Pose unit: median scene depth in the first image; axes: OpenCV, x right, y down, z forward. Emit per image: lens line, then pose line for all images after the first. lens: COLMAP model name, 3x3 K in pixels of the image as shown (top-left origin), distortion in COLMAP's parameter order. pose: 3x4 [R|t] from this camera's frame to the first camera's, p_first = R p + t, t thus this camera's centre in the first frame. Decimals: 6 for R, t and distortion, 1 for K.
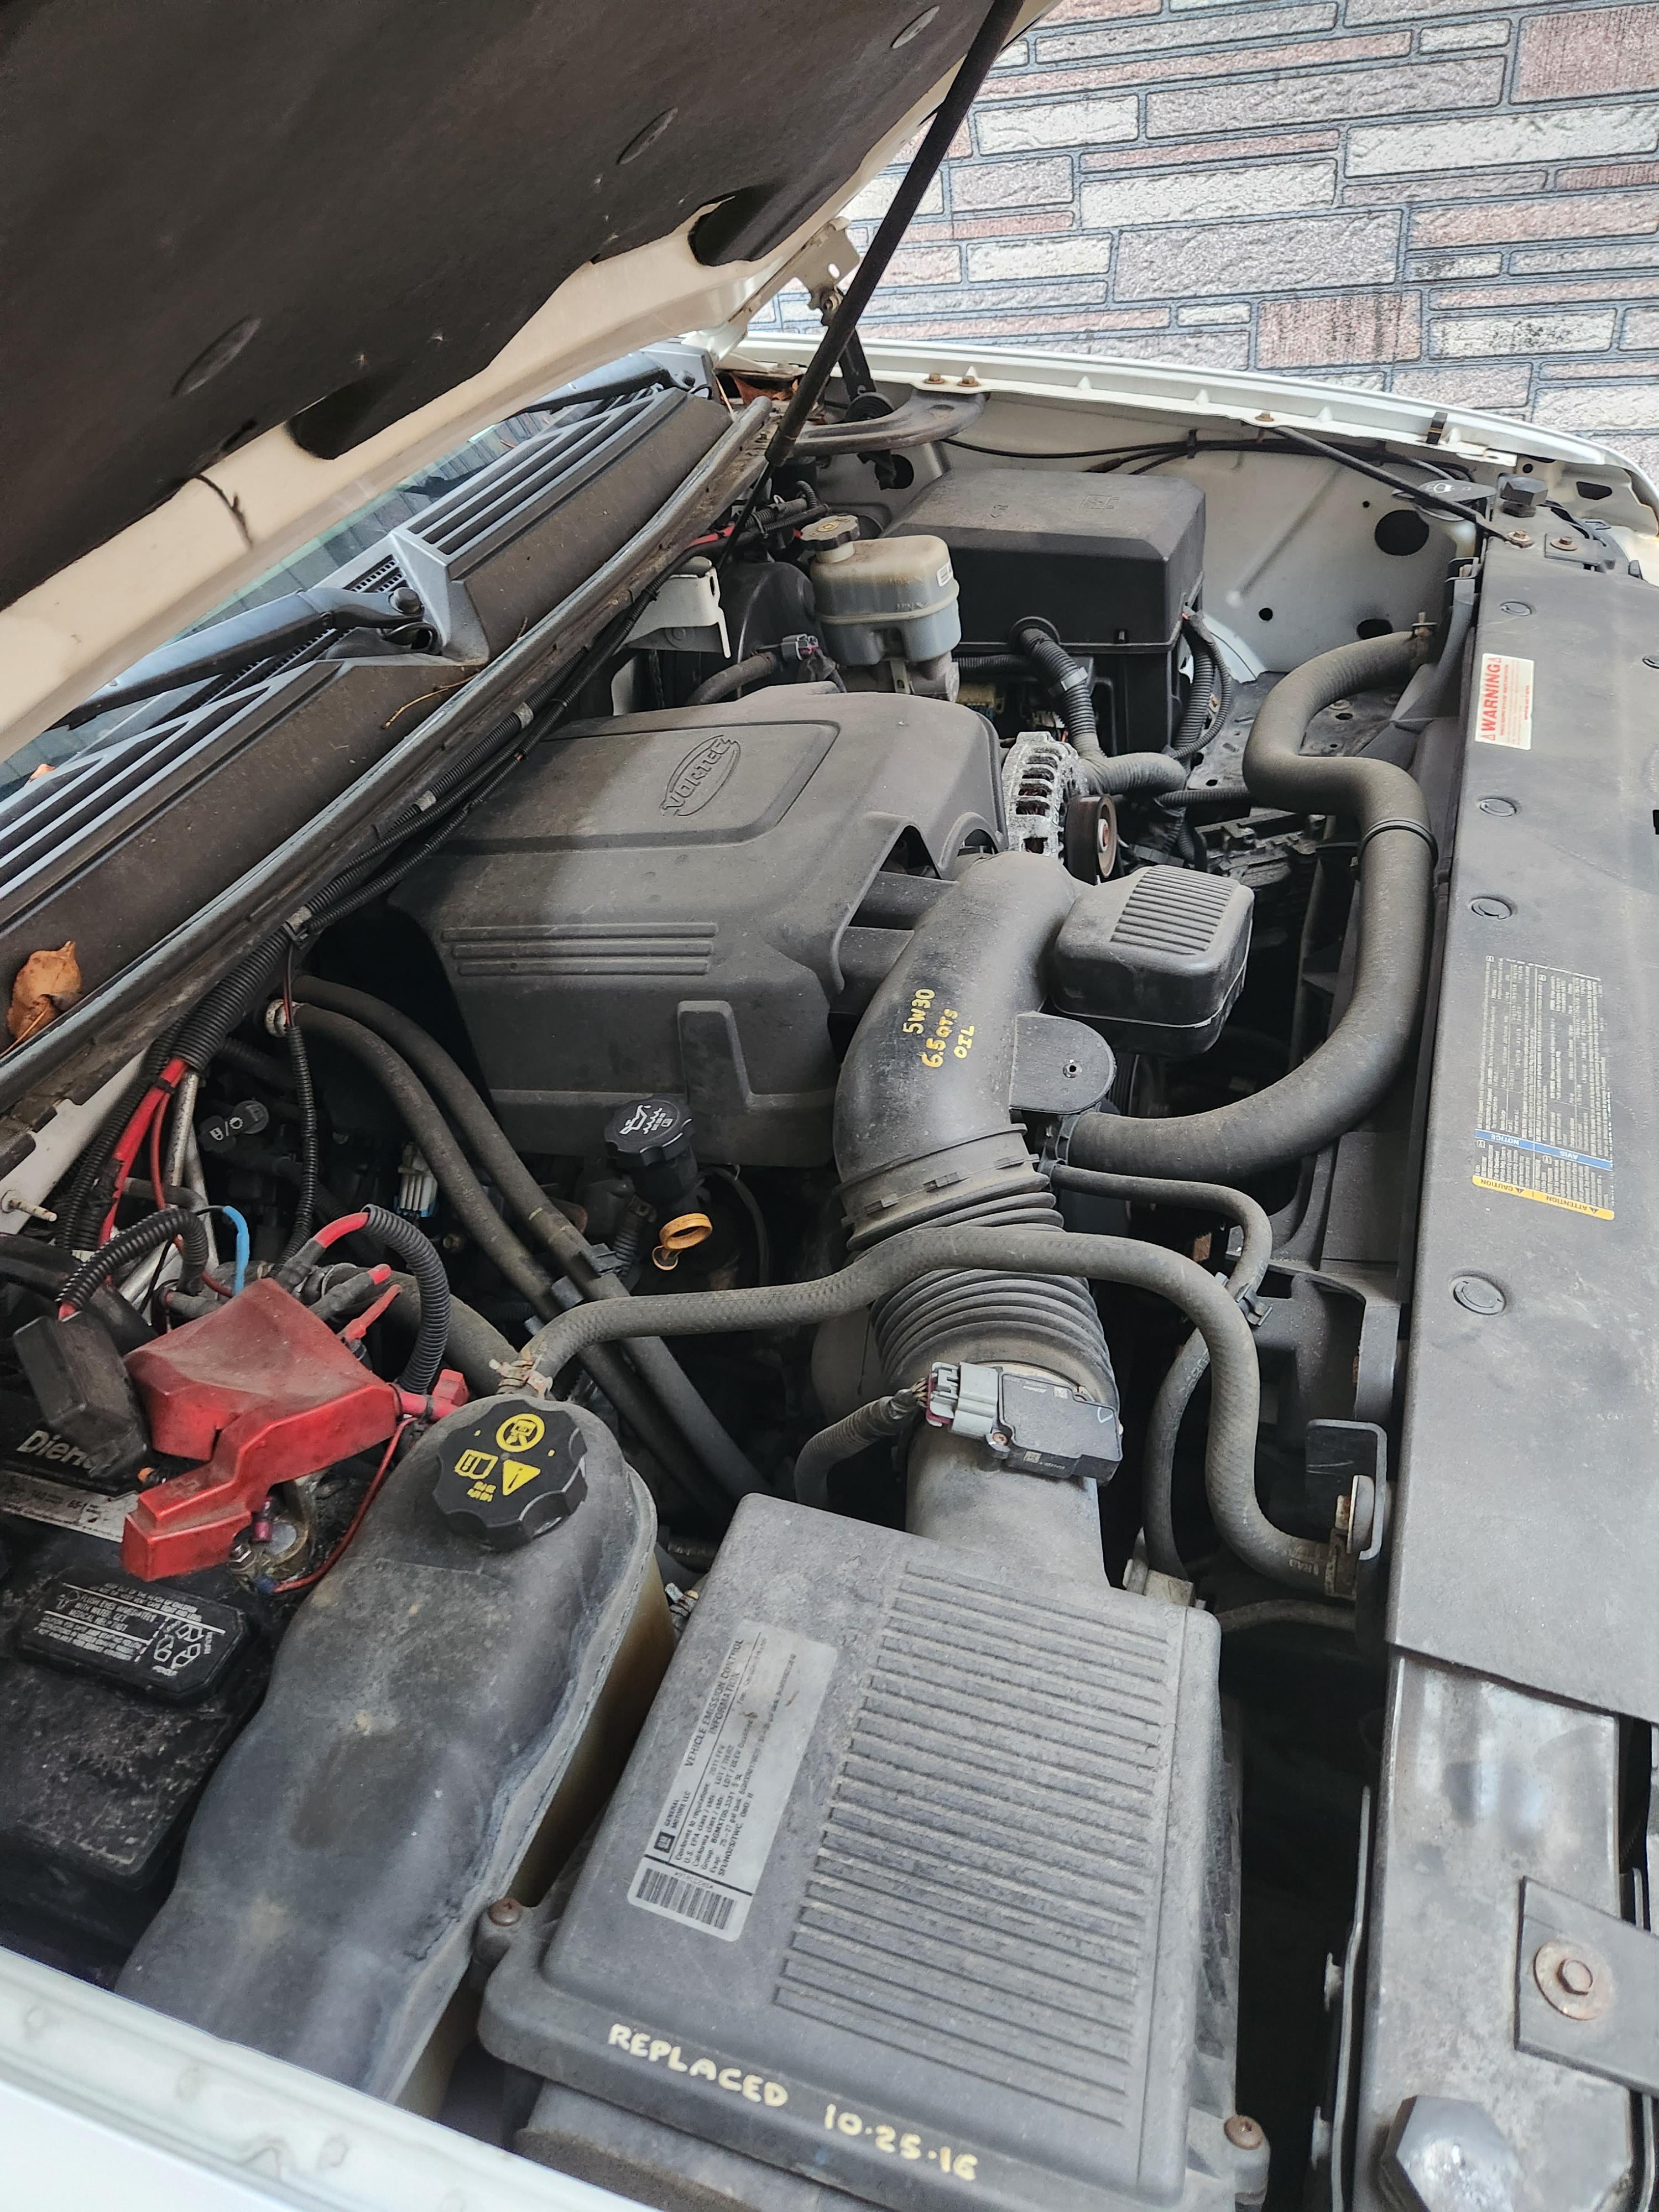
lens RADIAL K [[1651.4, 0, 838.2], [0, 1651.4, 1106.2], [0, 0, 1]] dist [0.035692, -0.054194]
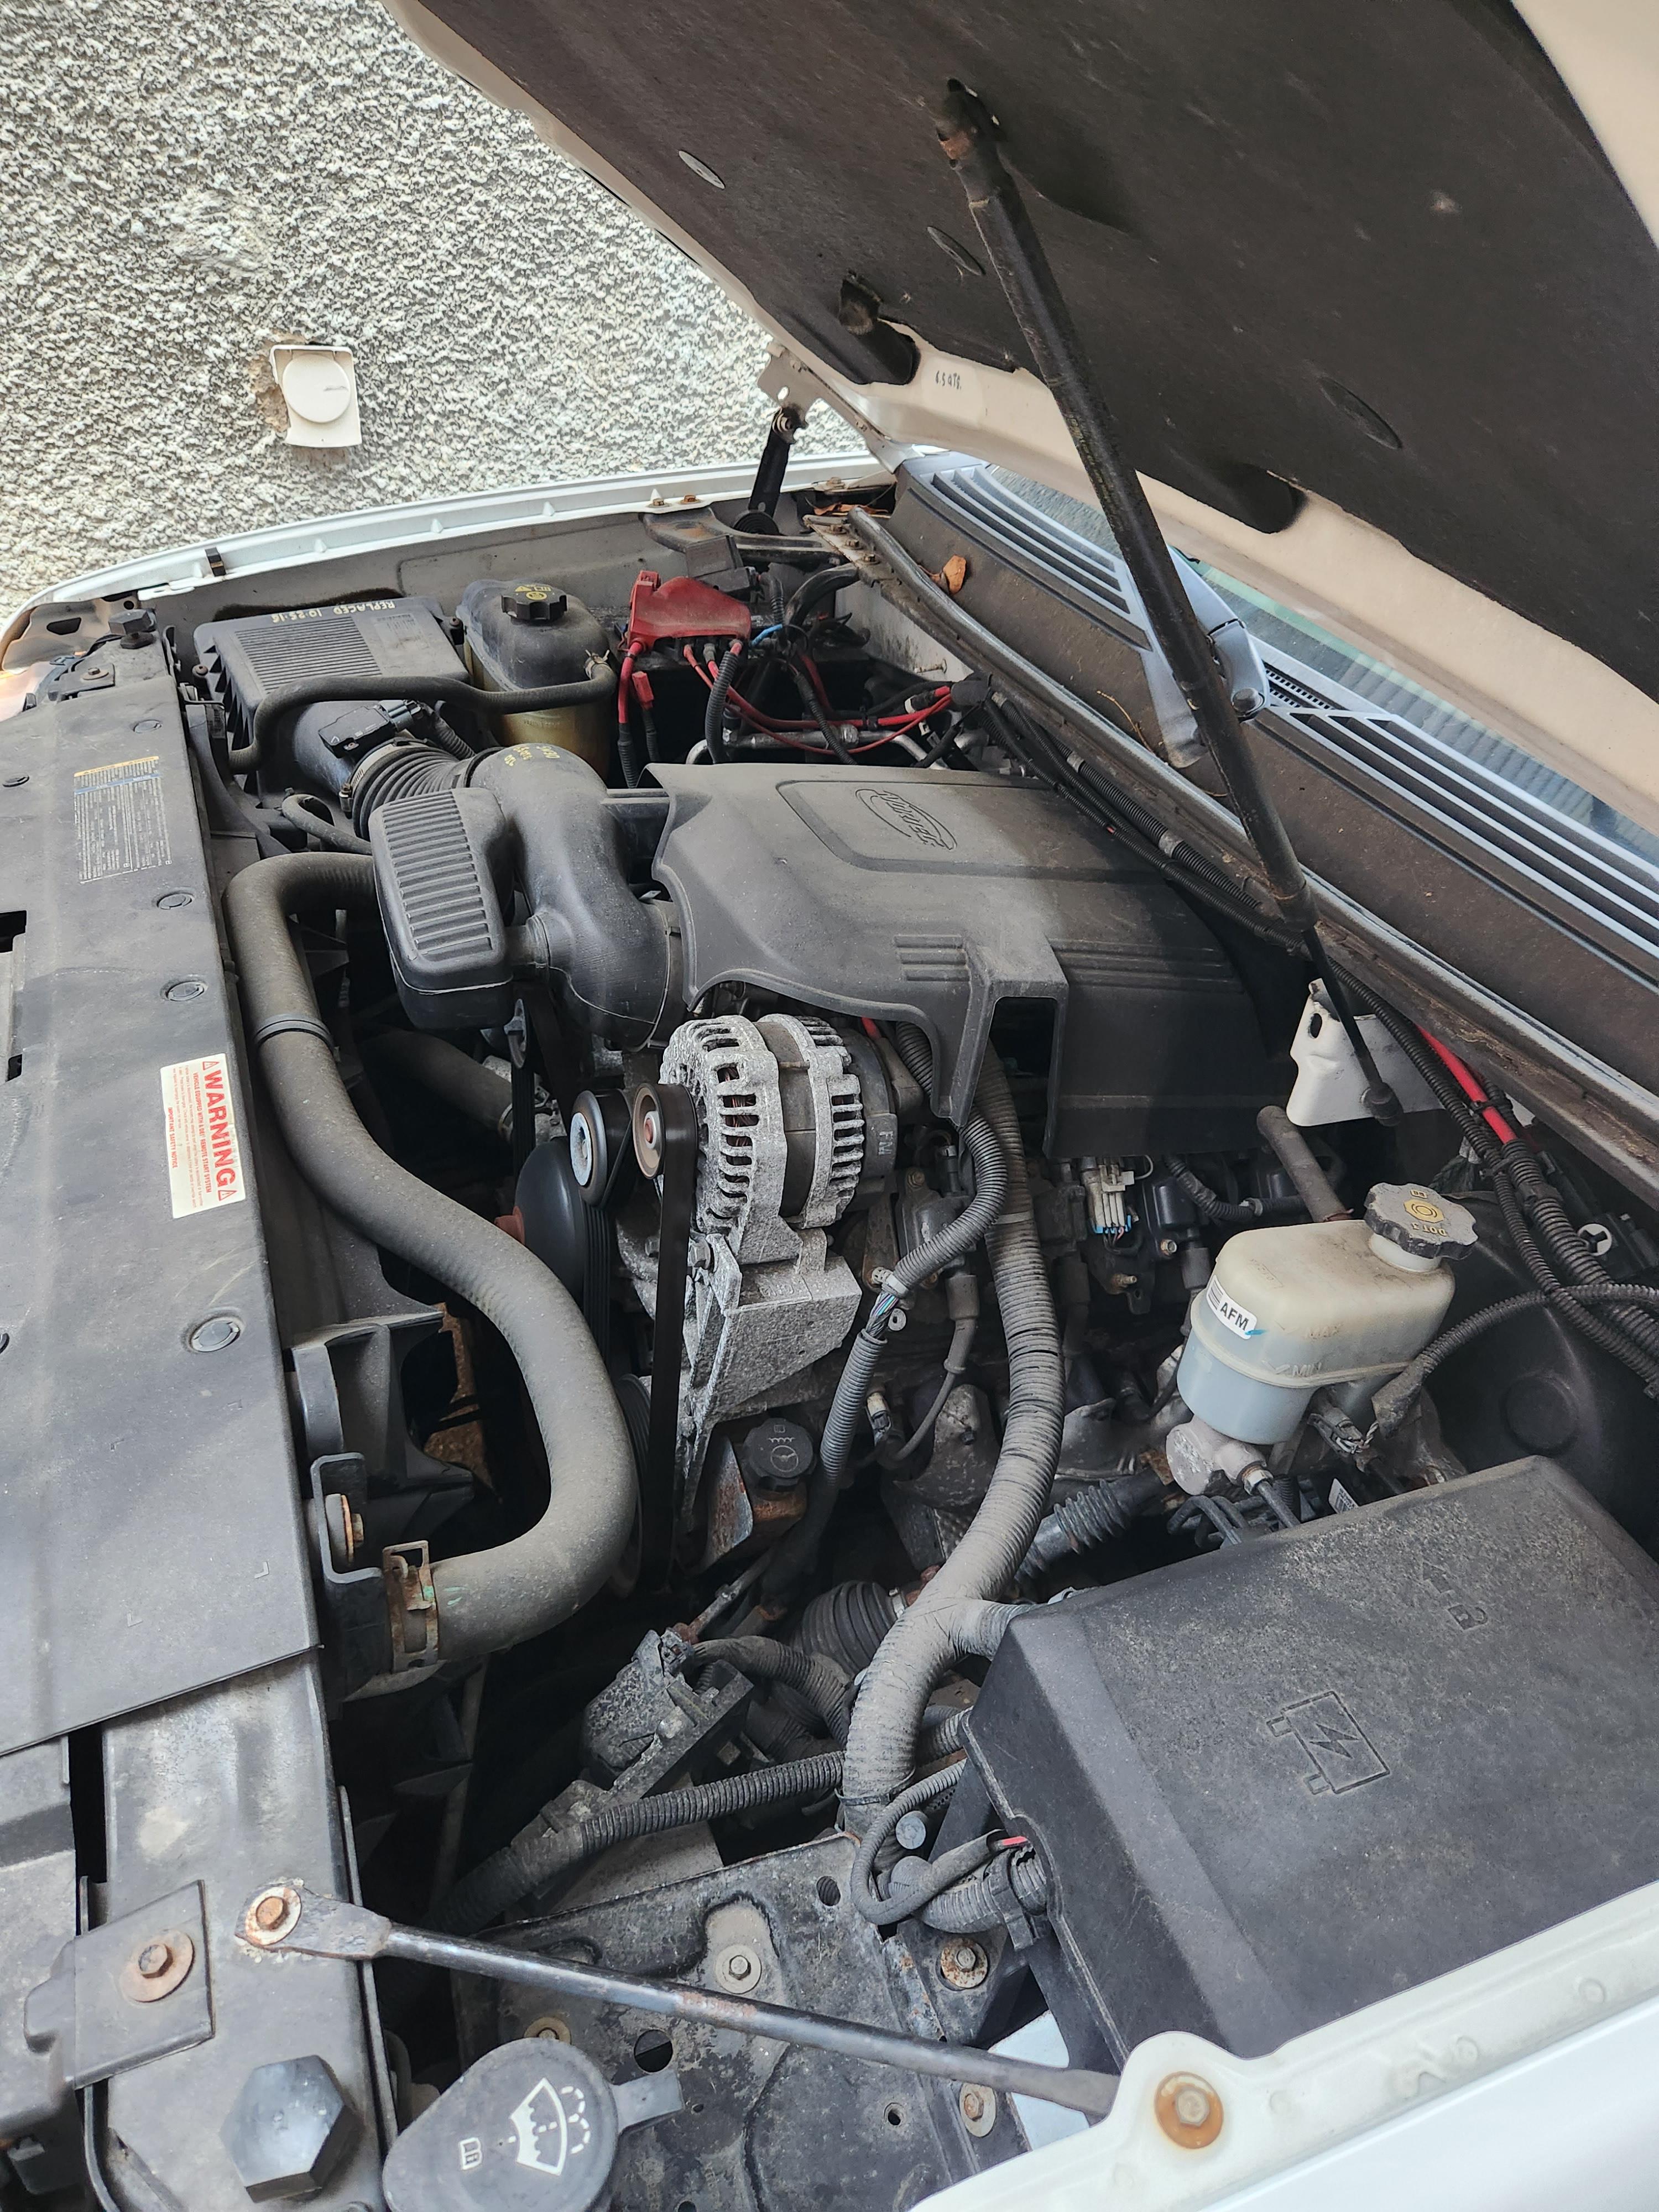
lens RADIAL K [[1651.4, 0, 838.2], [0, 1651.4, 1106.2], [0, 0, 1]] dist [0.035692, -0.054194]
pose [[-0.768906, 0.392094, -0.505020, 0.569952], [-0.383611, 0.348991, 0.855013, -1.037802], [0.511493, 0.851156, -0.117929, 1.258154]]
